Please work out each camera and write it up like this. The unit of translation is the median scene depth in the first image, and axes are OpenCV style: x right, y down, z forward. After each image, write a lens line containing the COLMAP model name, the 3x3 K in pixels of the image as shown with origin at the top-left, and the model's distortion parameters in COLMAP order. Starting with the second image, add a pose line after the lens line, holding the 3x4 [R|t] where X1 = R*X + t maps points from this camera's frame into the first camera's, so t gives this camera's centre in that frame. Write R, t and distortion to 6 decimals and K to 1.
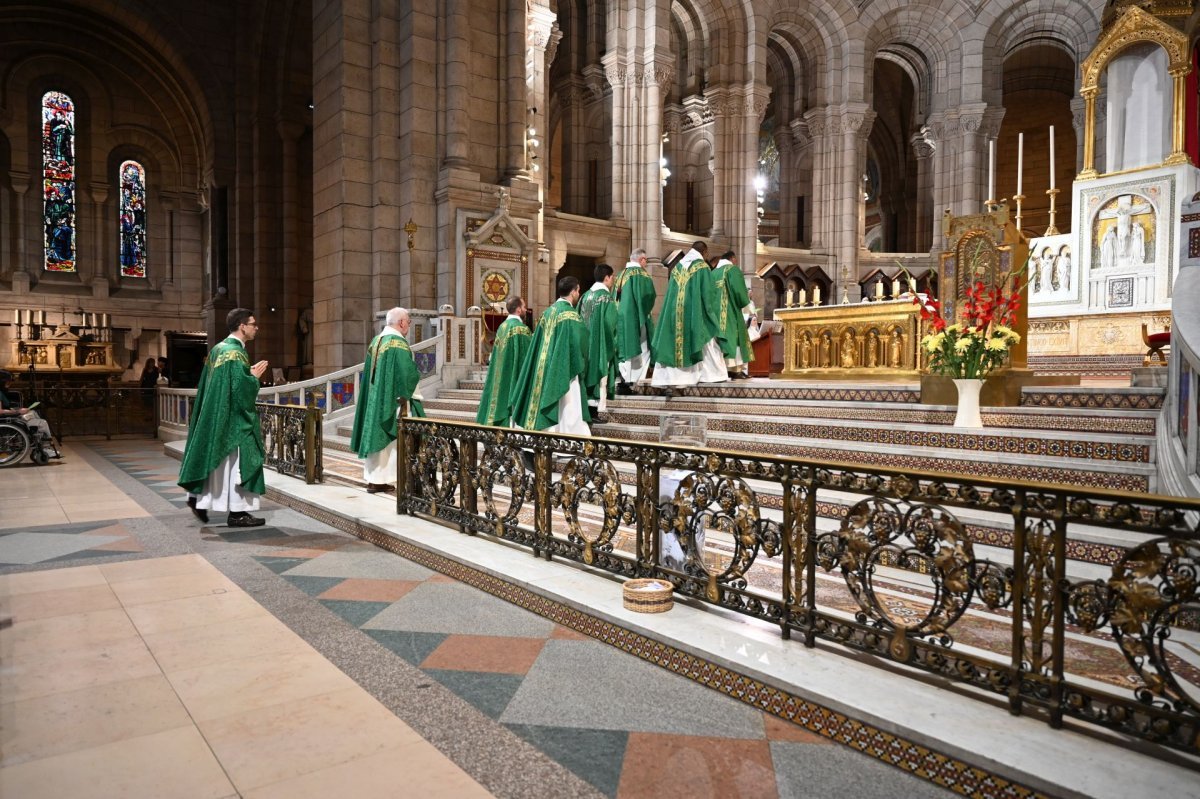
lens RADIAL K [[807.1, 0, 597.6], [0, 807.1, 404.7], [0, 0, 1]] dist [0.001120, 0.000538]
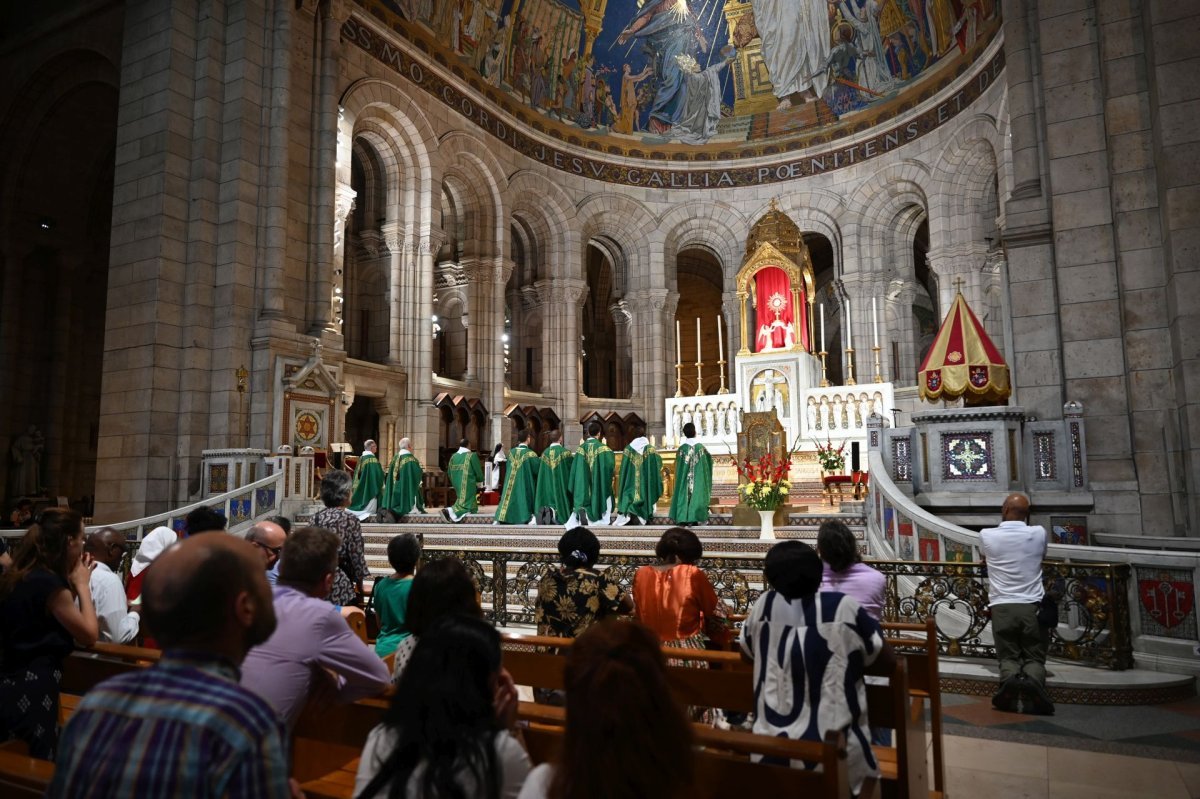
lens RADIAL K [[807.1, 0, 607.6], [0, 807.1, 403.1], [0, 0, 1]] dist [0.001120, 0.000538]
pose [[0.907561, 0.031621, 0.418727, -0.191947], [0.030613, 0.989525, -0.141078, -0.008928], [-0.418802, 0.140856, 0.897087, -0.142292]]
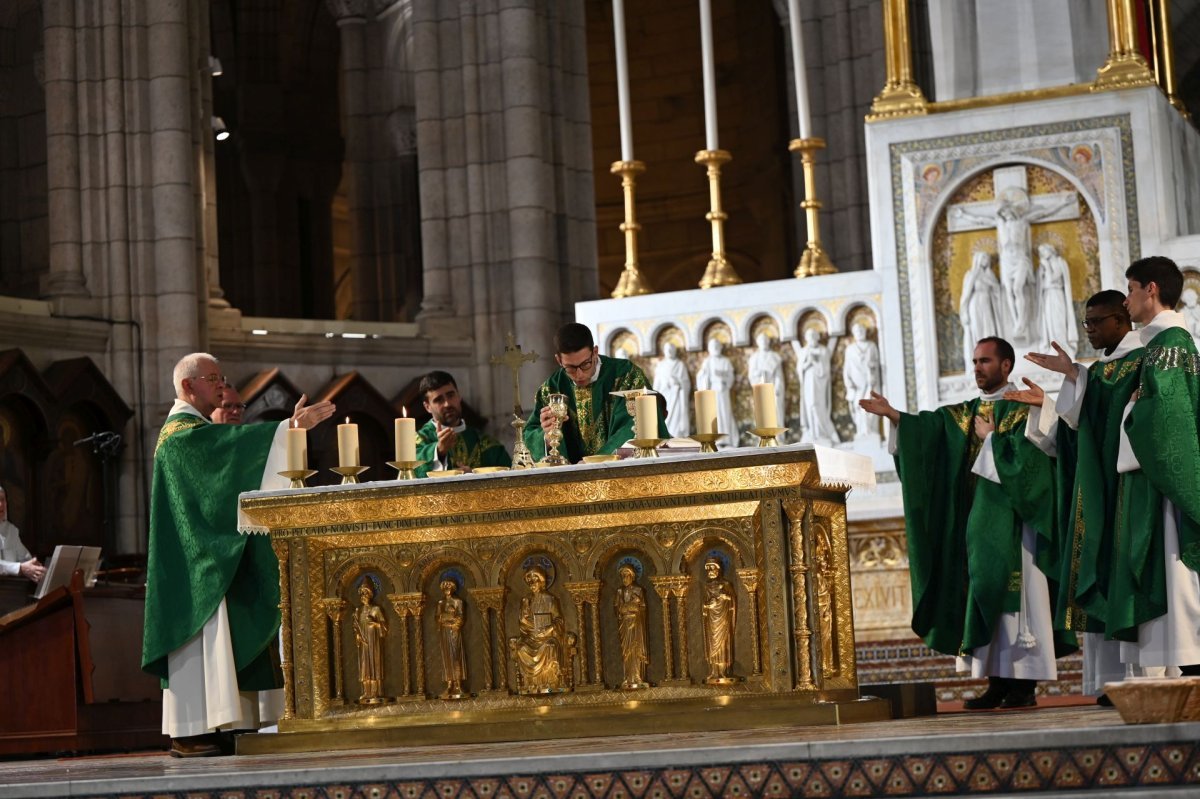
lens RADIAL K [[2832.4, 0, 602.7], [0, 2832.4, 399.6], [0, 0, 1]] dist [-0.005293, 0.000000]
pose [[0.847434, 0.010966, 0.530787, -0.125961], [0.075913, 0.987010, -0.141592, -0.004201], [-0.525445, 0.160284, 0.835594, 0.100815]]
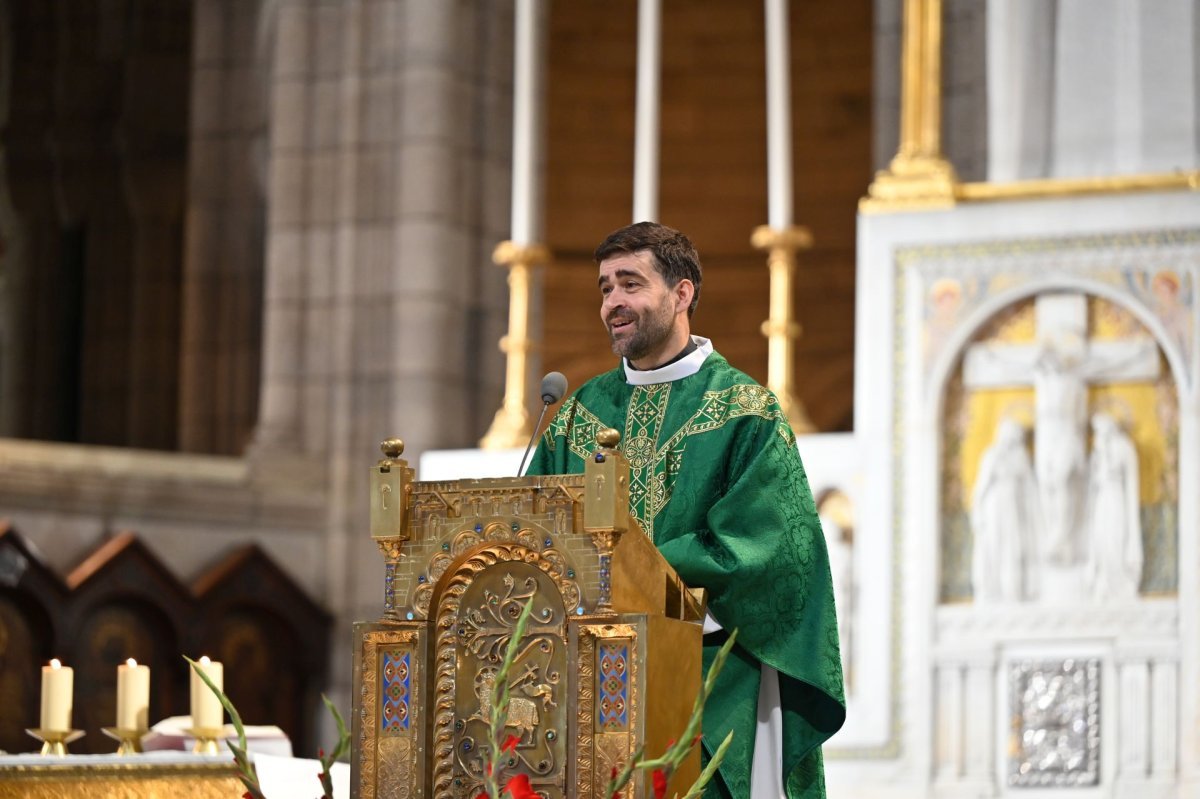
lens RADIAL K [[4706.0, 0, 604.4], [0, 4706.0, 401.1], [0, 0, 1]] dist [-0.040645, 0.000000]
pose [[0.889454, 0.074775, 0.450867, -0.046769], [0.002304, 0.985779, -0.168033, -0.009367], [-0.457019, 0.150497, 0.876632, -0.082178]]
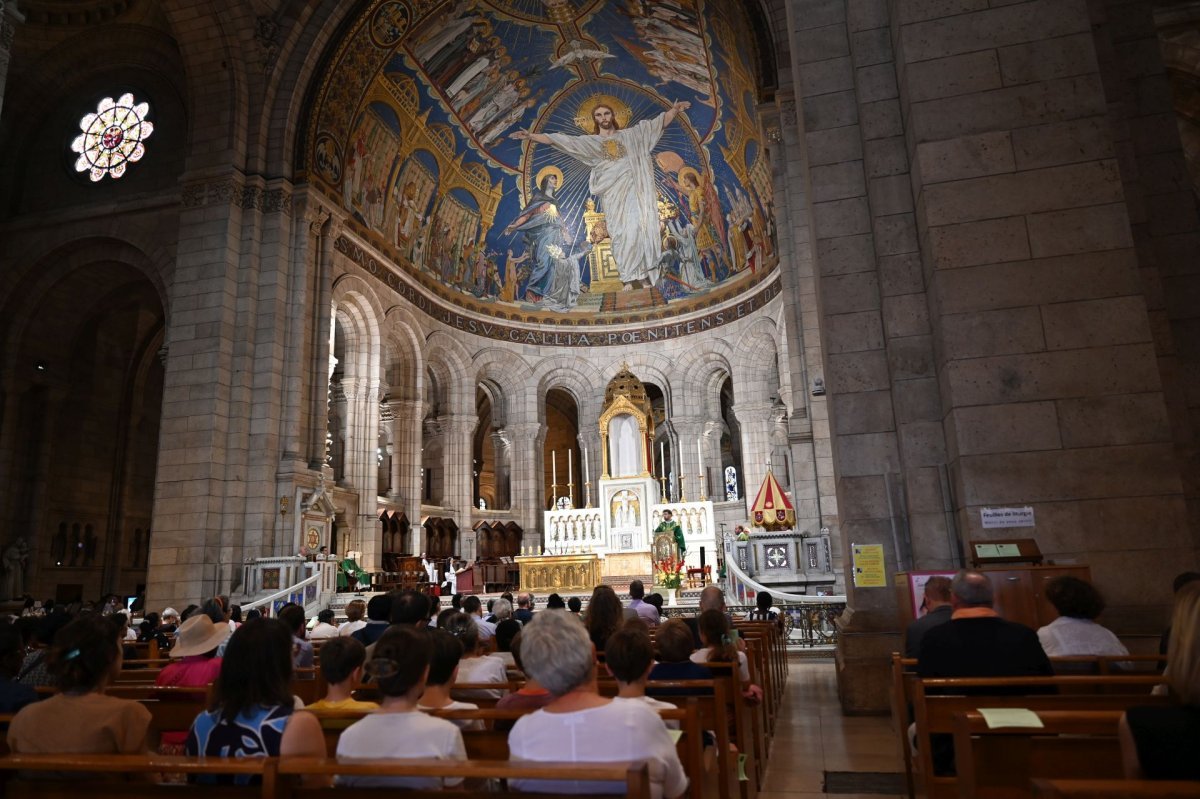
lens RADIAL K [[807.1, 0, 591.2], [0, 807.1, 402.7], [0, 0, 1]] dist [0.001120, 0.000538]
pose [[0.787526, 0.106060, 0.607087, -0.576741], [0.060320, 0.967085, -0.247201, 0.008098], [-0.613323, 0.231297, 0.755207, -0.431574]]
